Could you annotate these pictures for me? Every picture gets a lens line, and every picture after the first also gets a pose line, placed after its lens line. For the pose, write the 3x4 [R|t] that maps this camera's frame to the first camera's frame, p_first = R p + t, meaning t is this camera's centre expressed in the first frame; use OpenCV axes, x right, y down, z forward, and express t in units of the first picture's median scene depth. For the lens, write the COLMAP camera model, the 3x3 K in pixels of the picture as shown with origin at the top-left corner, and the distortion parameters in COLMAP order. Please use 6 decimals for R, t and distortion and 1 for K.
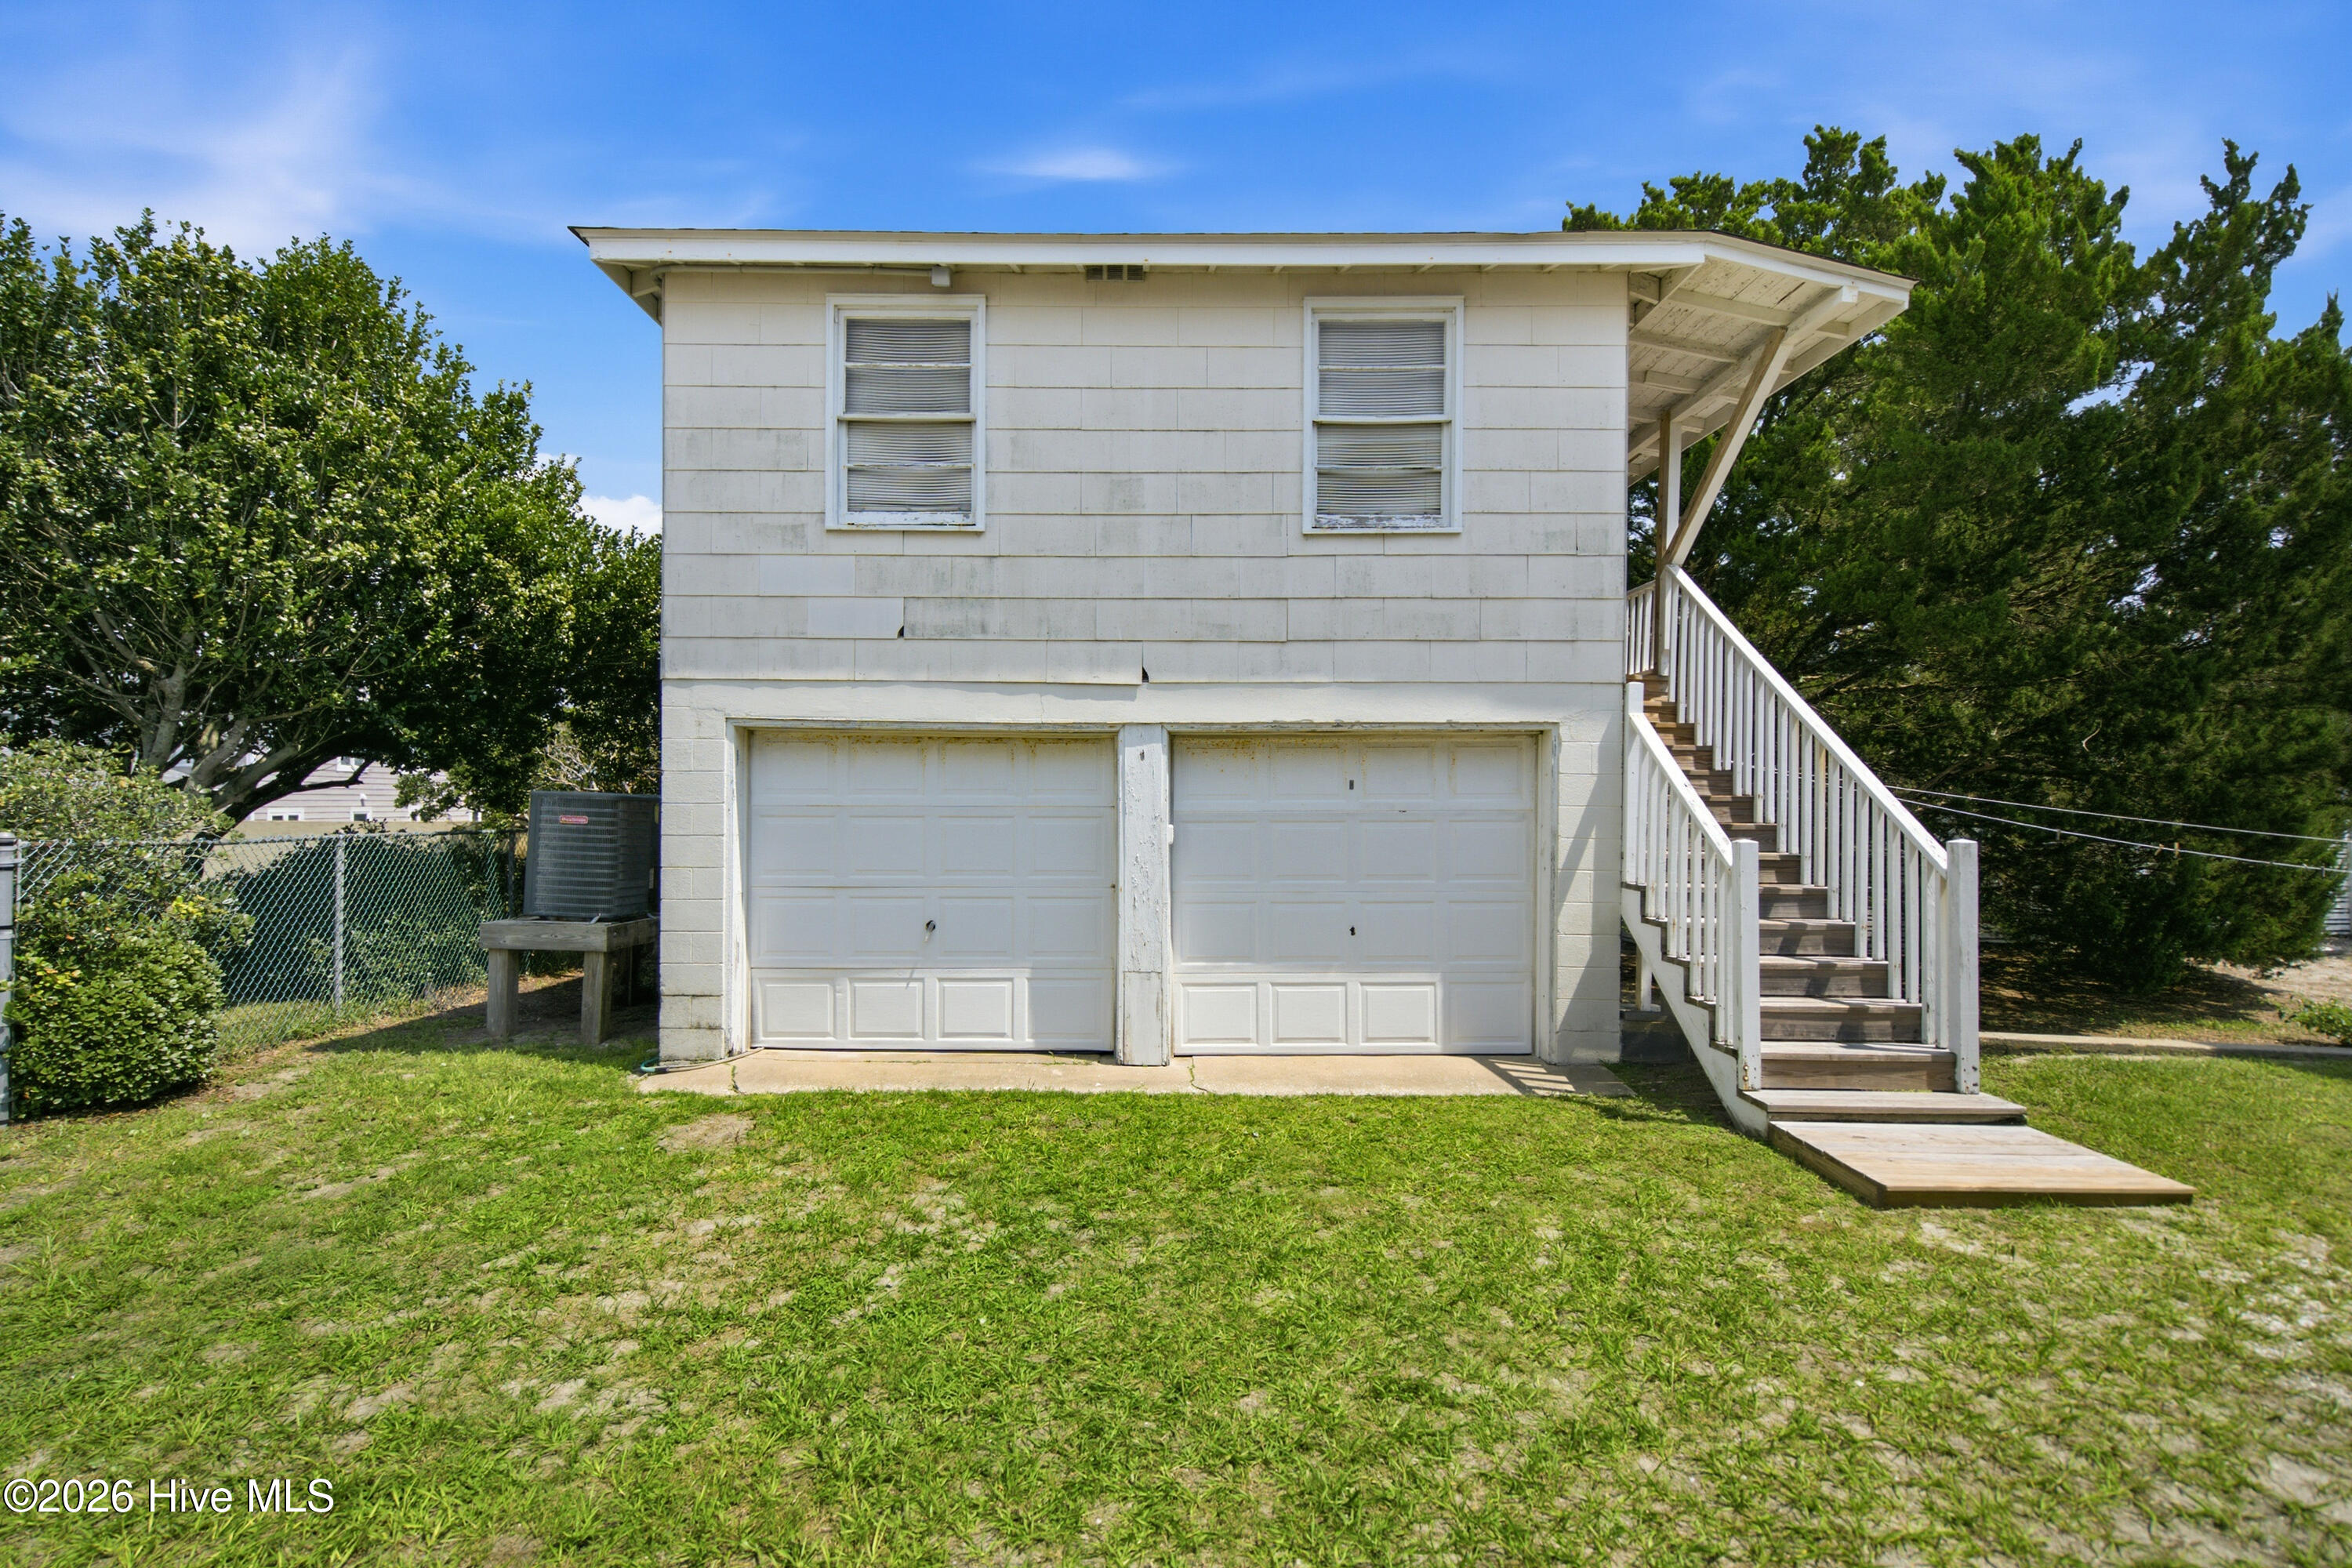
lens RADIAL K [[1080.8, 0, 1180.2], [0, 1080.8, 801.3], [0, 0, 1]] dist [0.002844, 0.000566]
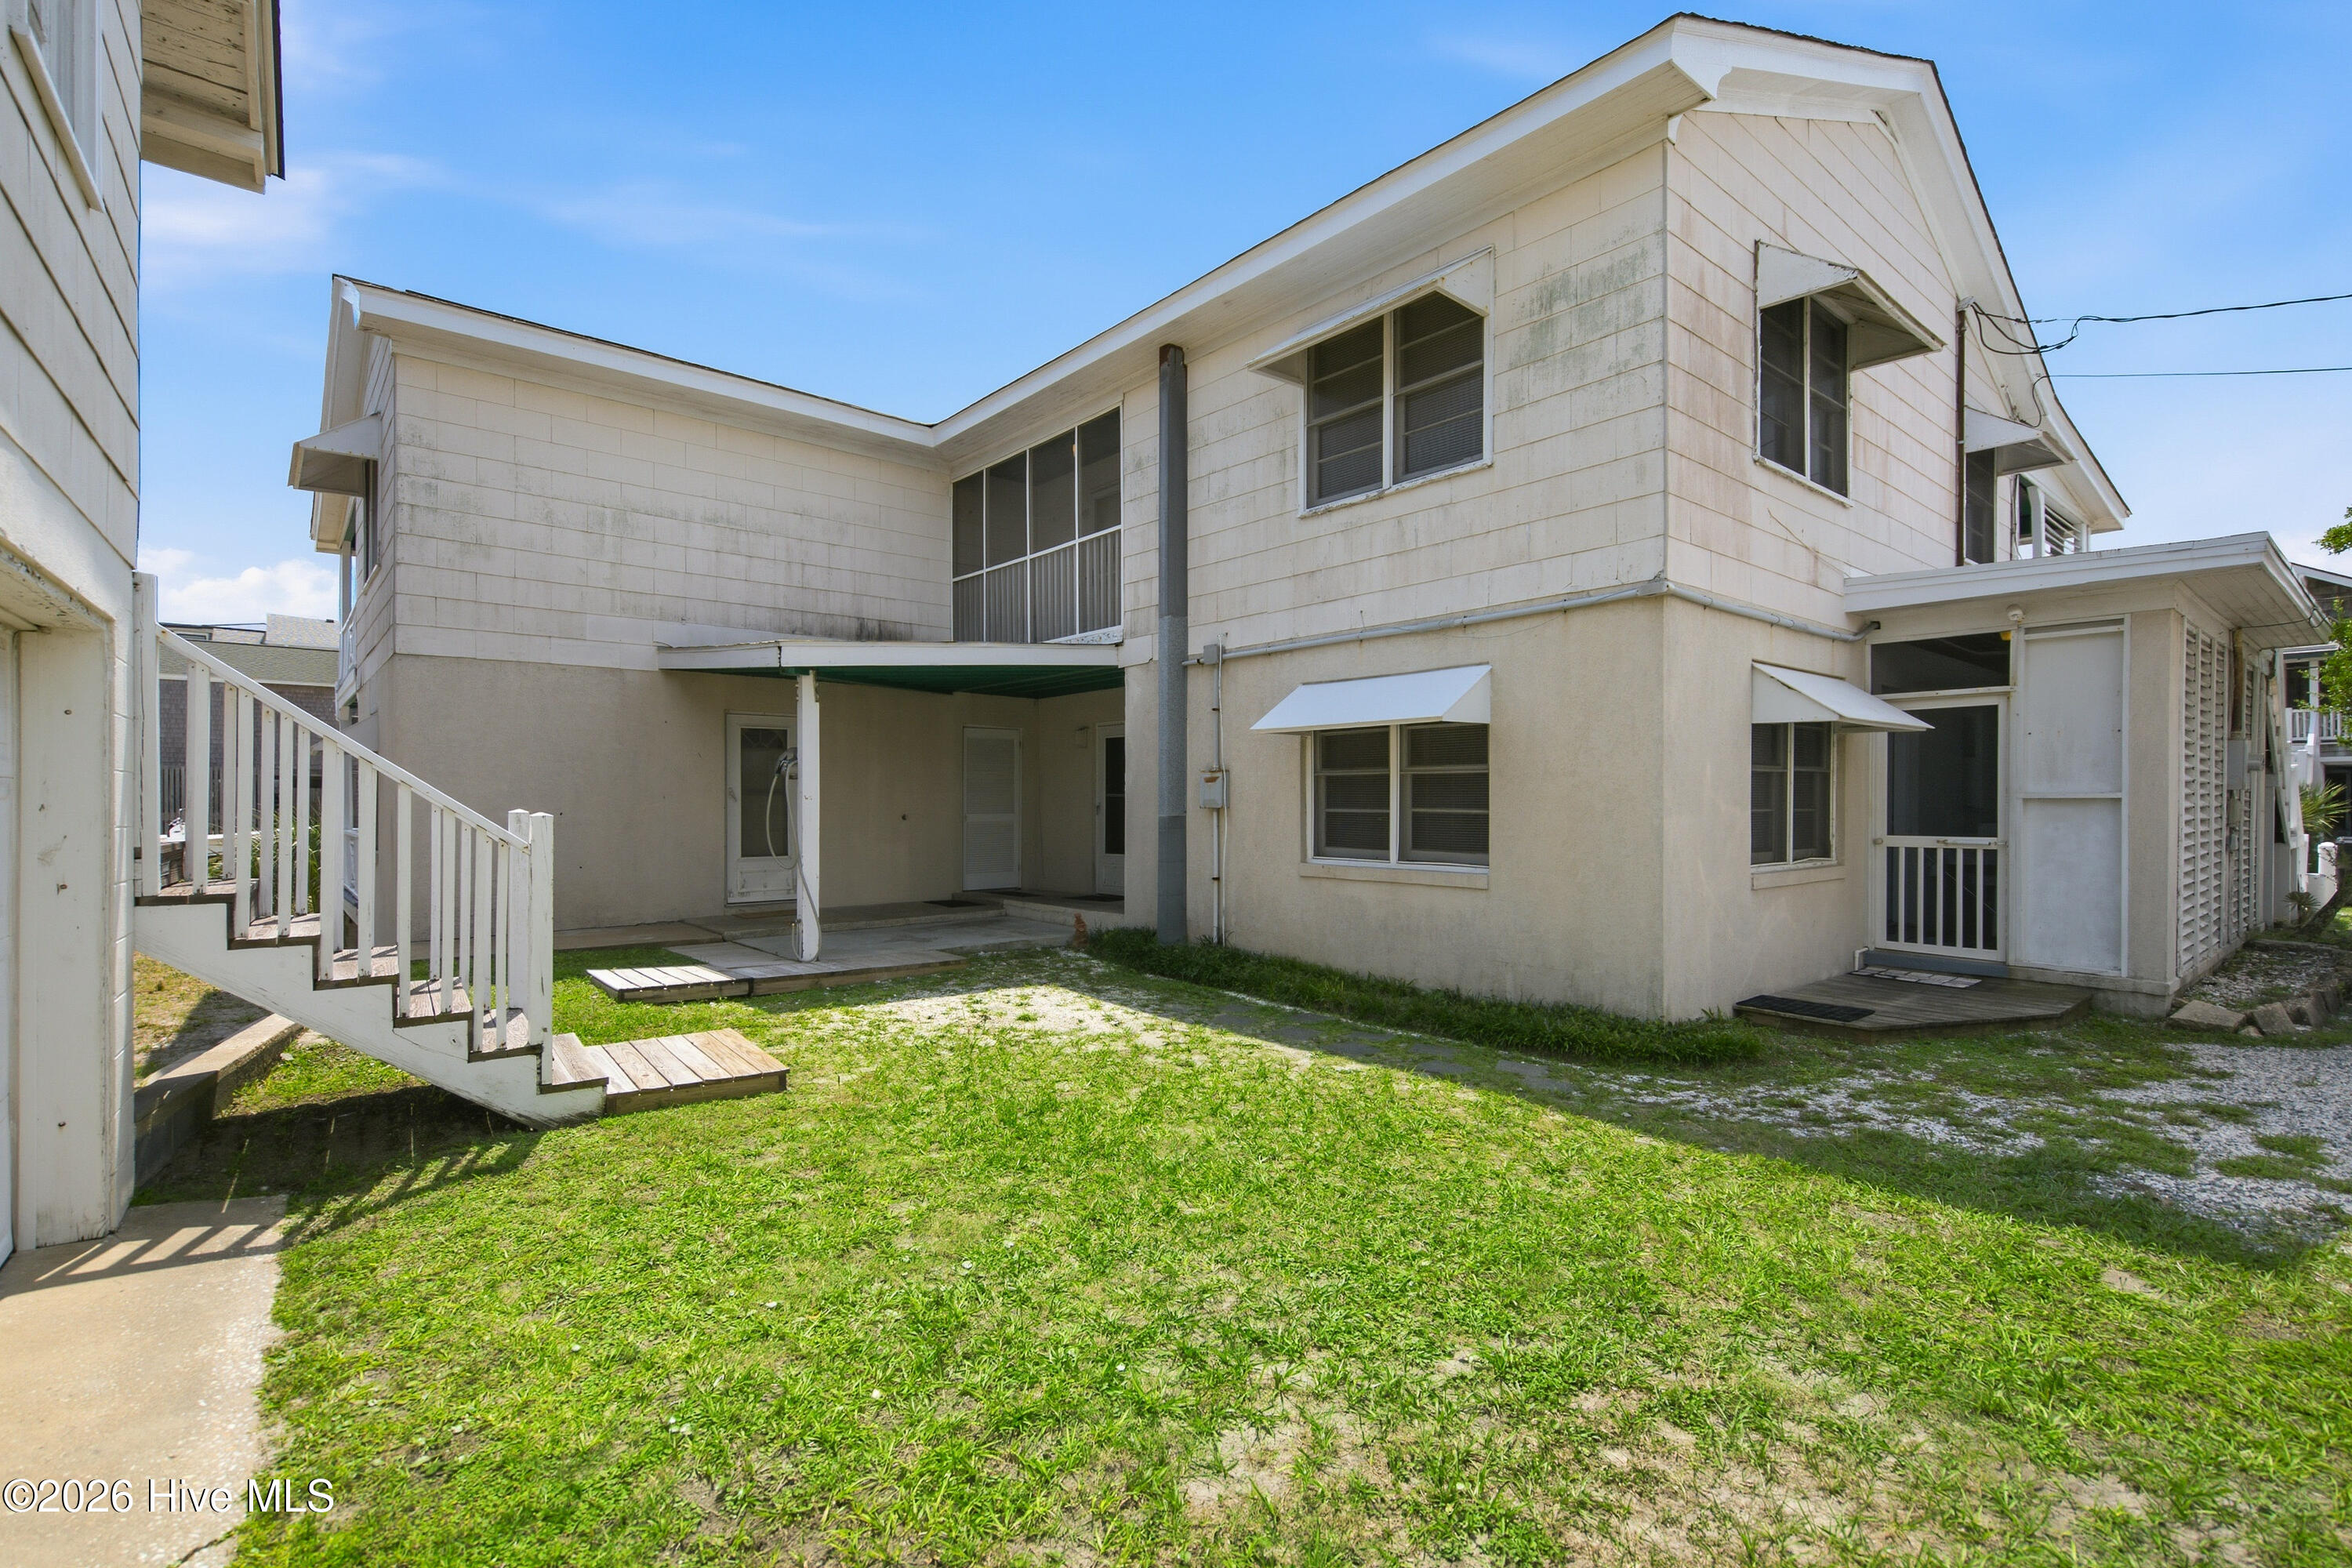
lens RADIAL K [[1080.8, 0, 1180.2], [0, 1080.8, 801.3], [0, 0, 1]] dist [0.002844, 0.000566]
pose [[-0.601902, -0.006169, 0.798546, -0.692057], [-0.008261, 0.999965, 0.001498, 0.028926], [-0.798527, -0.005695, -0.601931, 1.458441]]
